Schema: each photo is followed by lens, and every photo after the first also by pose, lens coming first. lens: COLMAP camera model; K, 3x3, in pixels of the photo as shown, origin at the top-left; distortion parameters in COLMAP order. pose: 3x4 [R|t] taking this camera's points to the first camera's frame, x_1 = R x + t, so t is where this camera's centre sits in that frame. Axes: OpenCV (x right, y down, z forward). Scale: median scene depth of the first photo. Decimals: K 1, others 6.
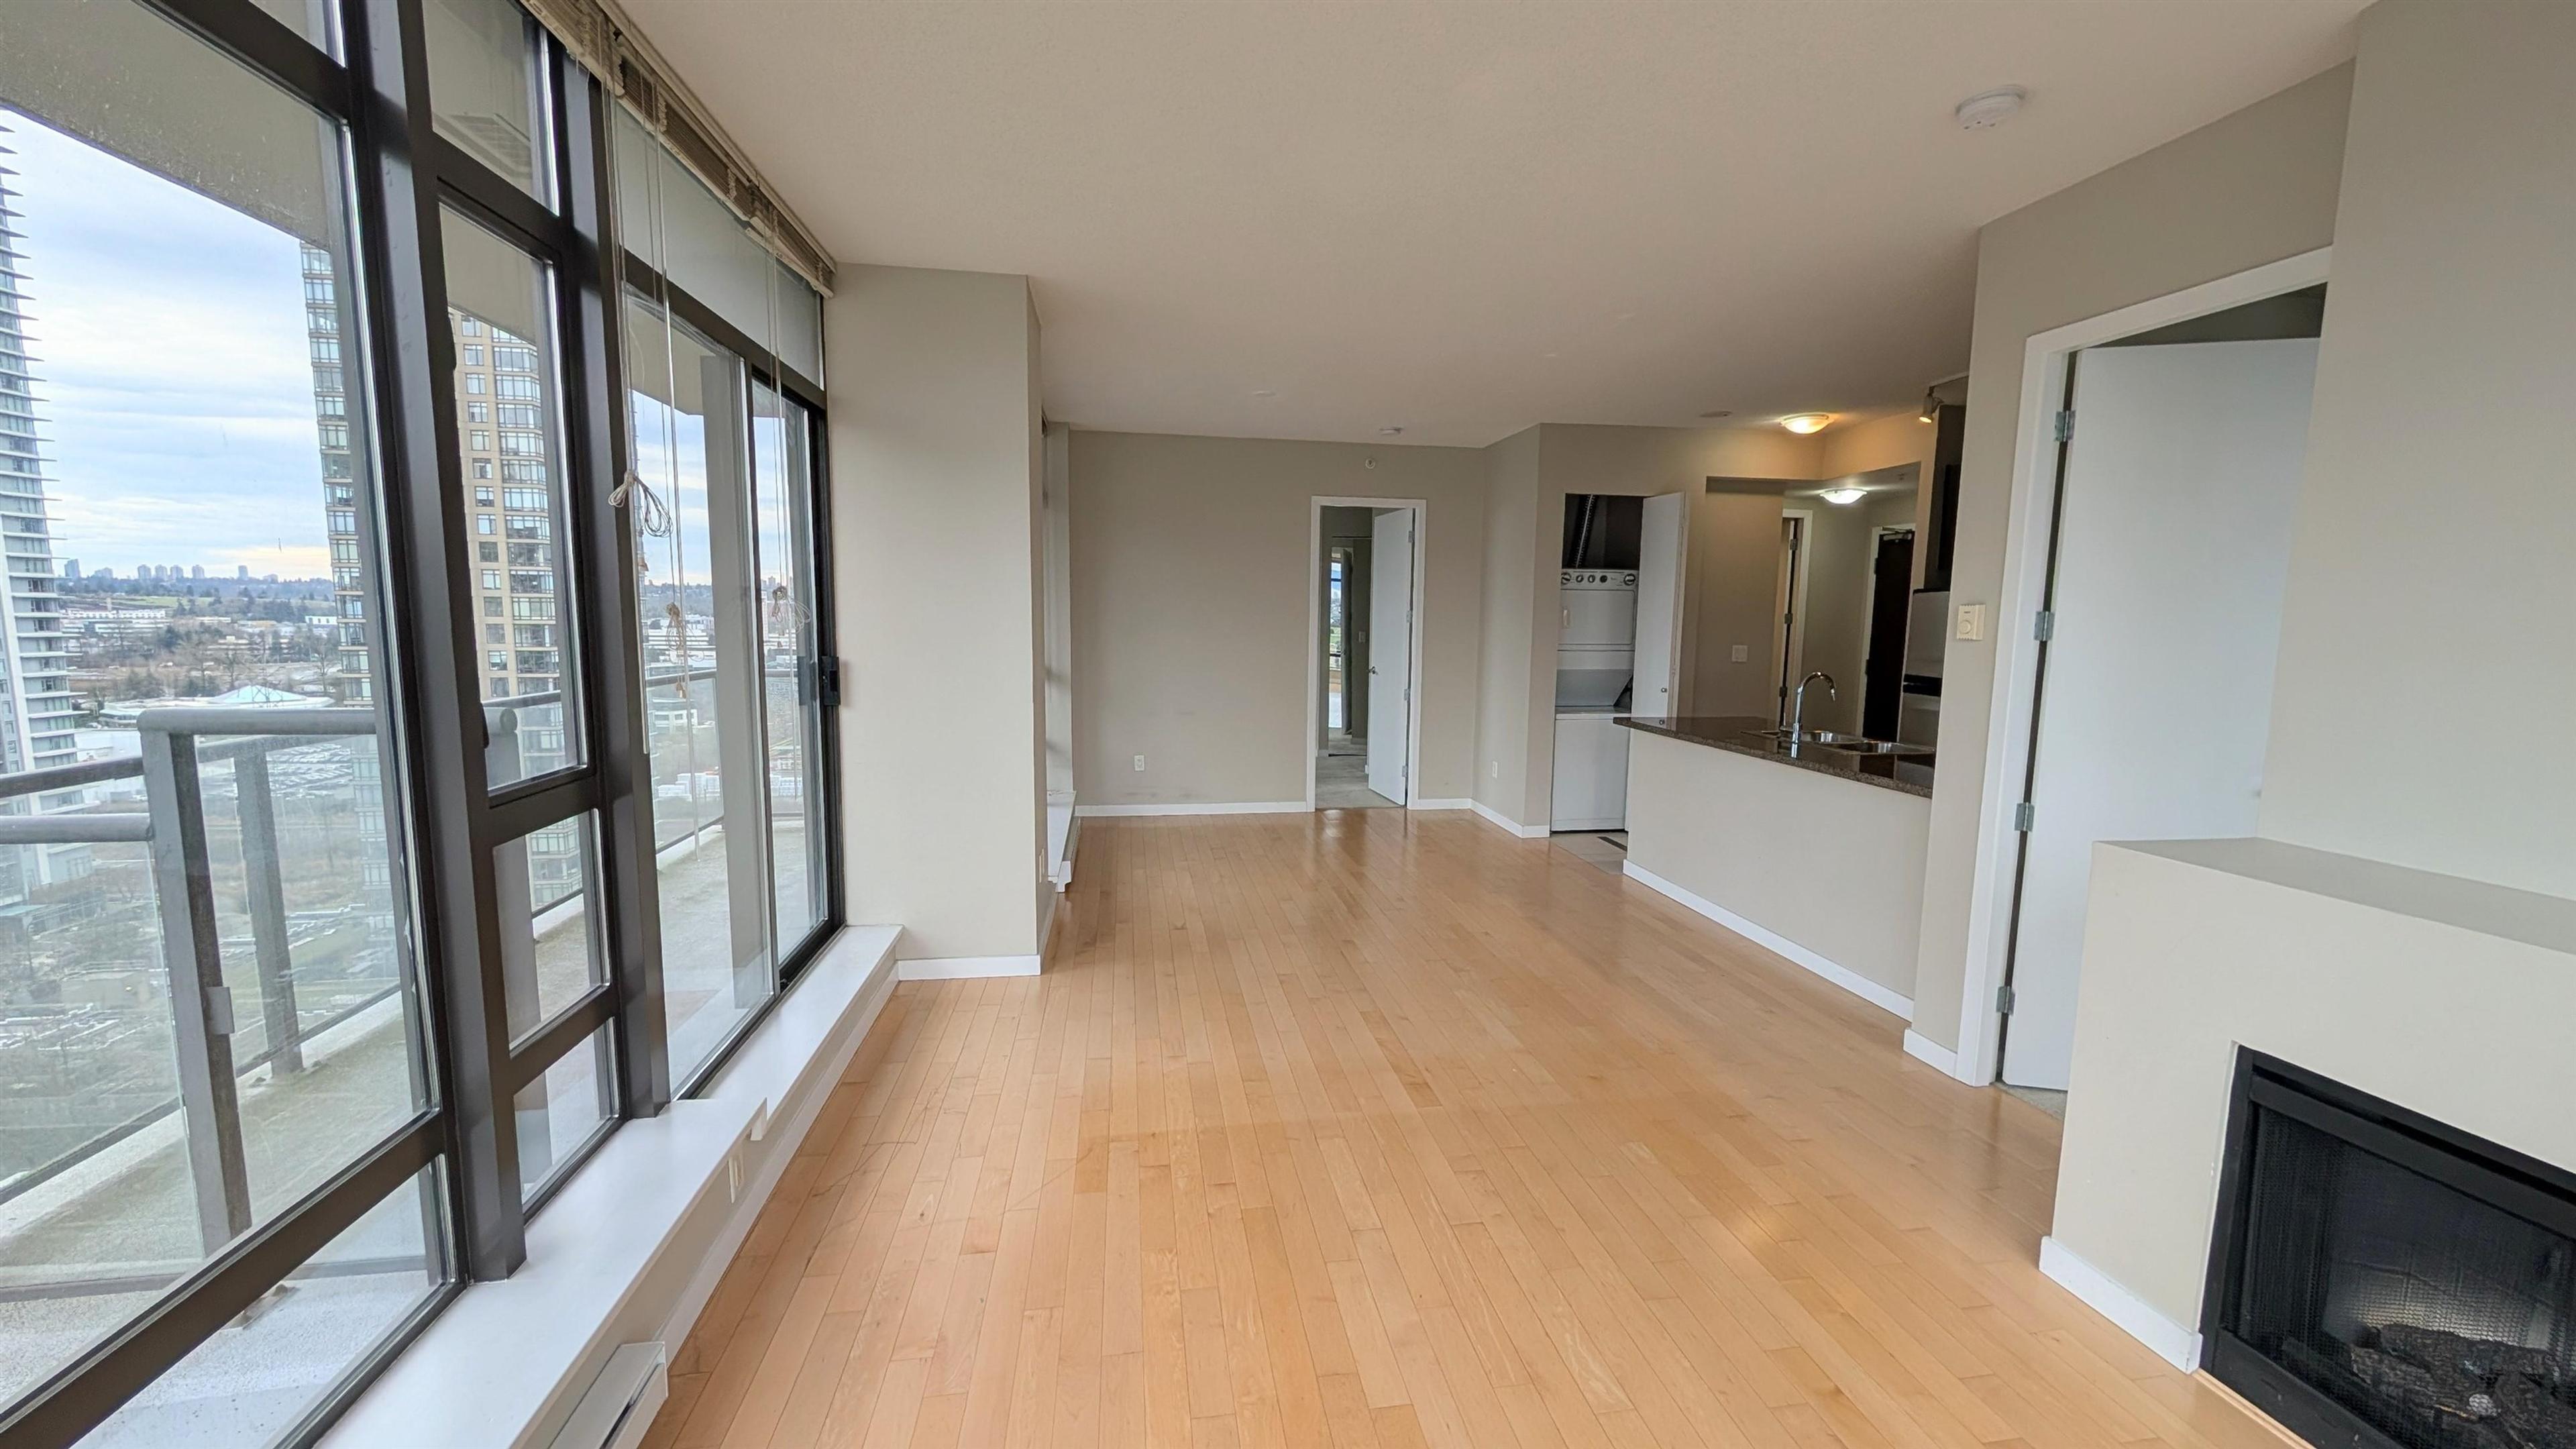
lens RADIAL K [[954.5, 0, 1288.0], [0, 954.5, 724.5], [0, 0, 1]] dist [-0.008779, 0.000160]
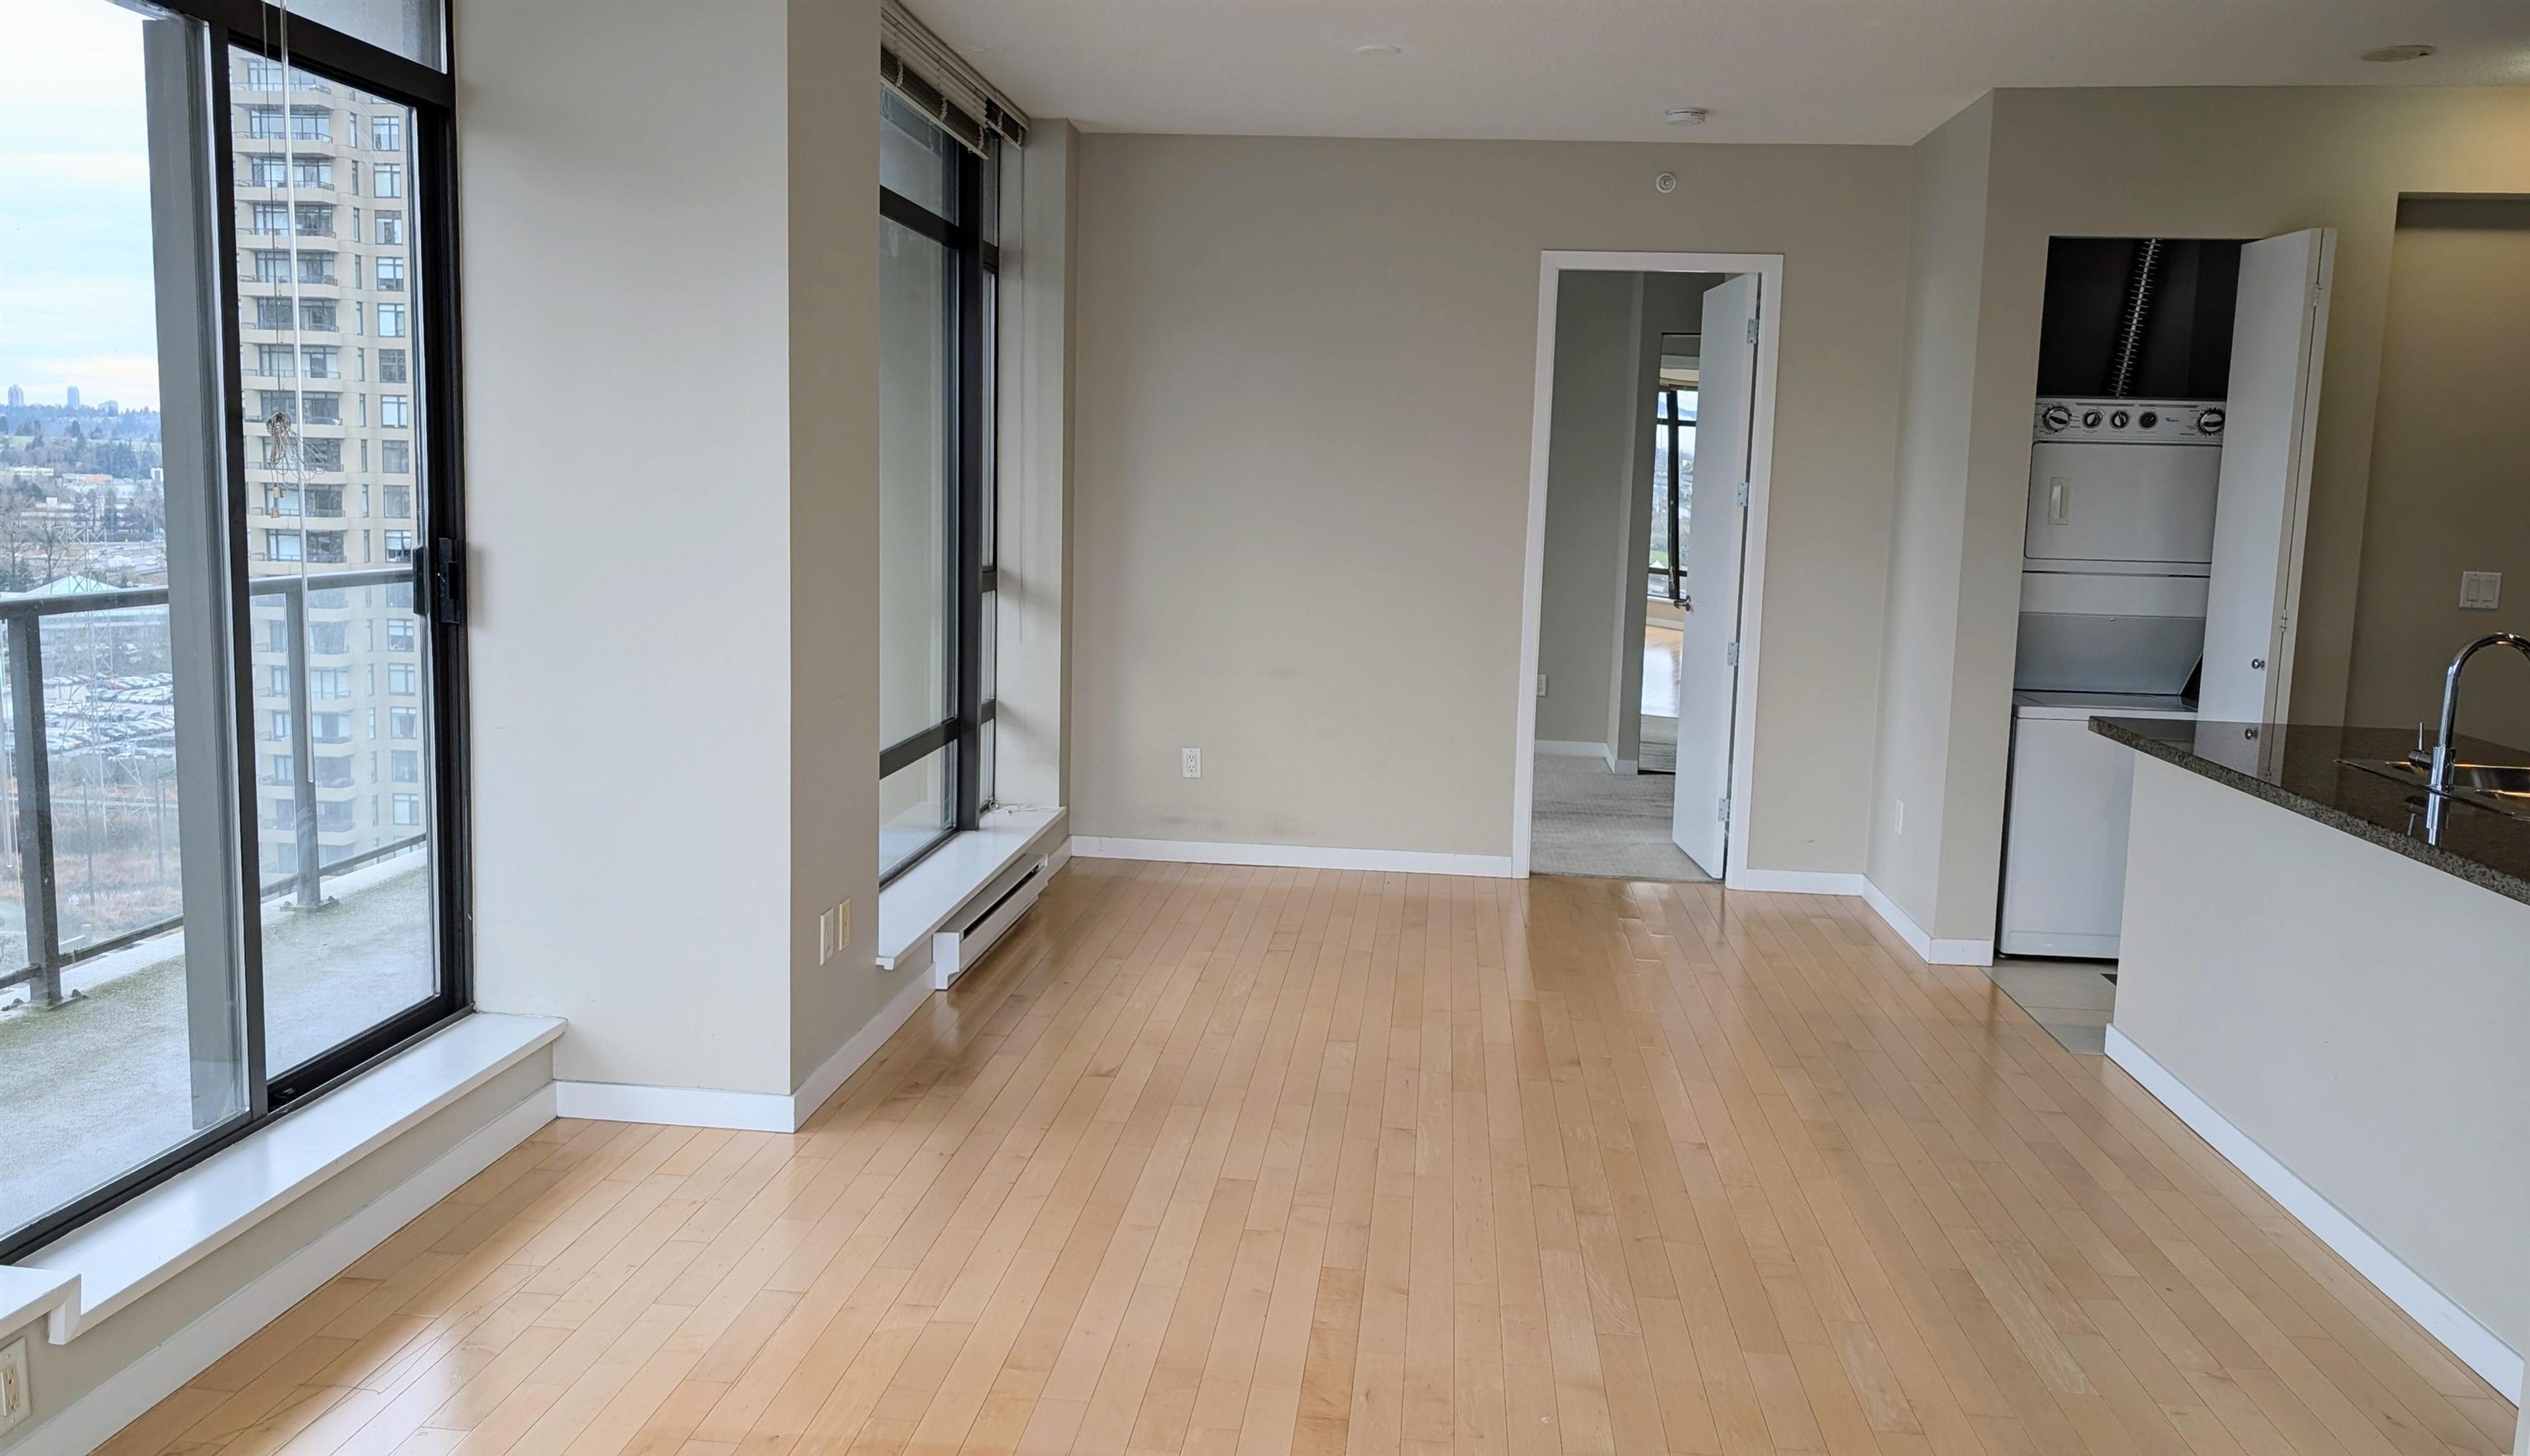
lens RADIAL K [[1850.3, 0, 1321.5], [0, 1850.3, 717.2], [0, 0, 1]] dist [0.002092, -0.001894]
pose [[0.968294, 0.047104, -0.245331, 0.169914], [-0.045547, 0.998890, 0.012017, -0.000803], [0.245625, -0.000462, 0.969365, 0.028279]]
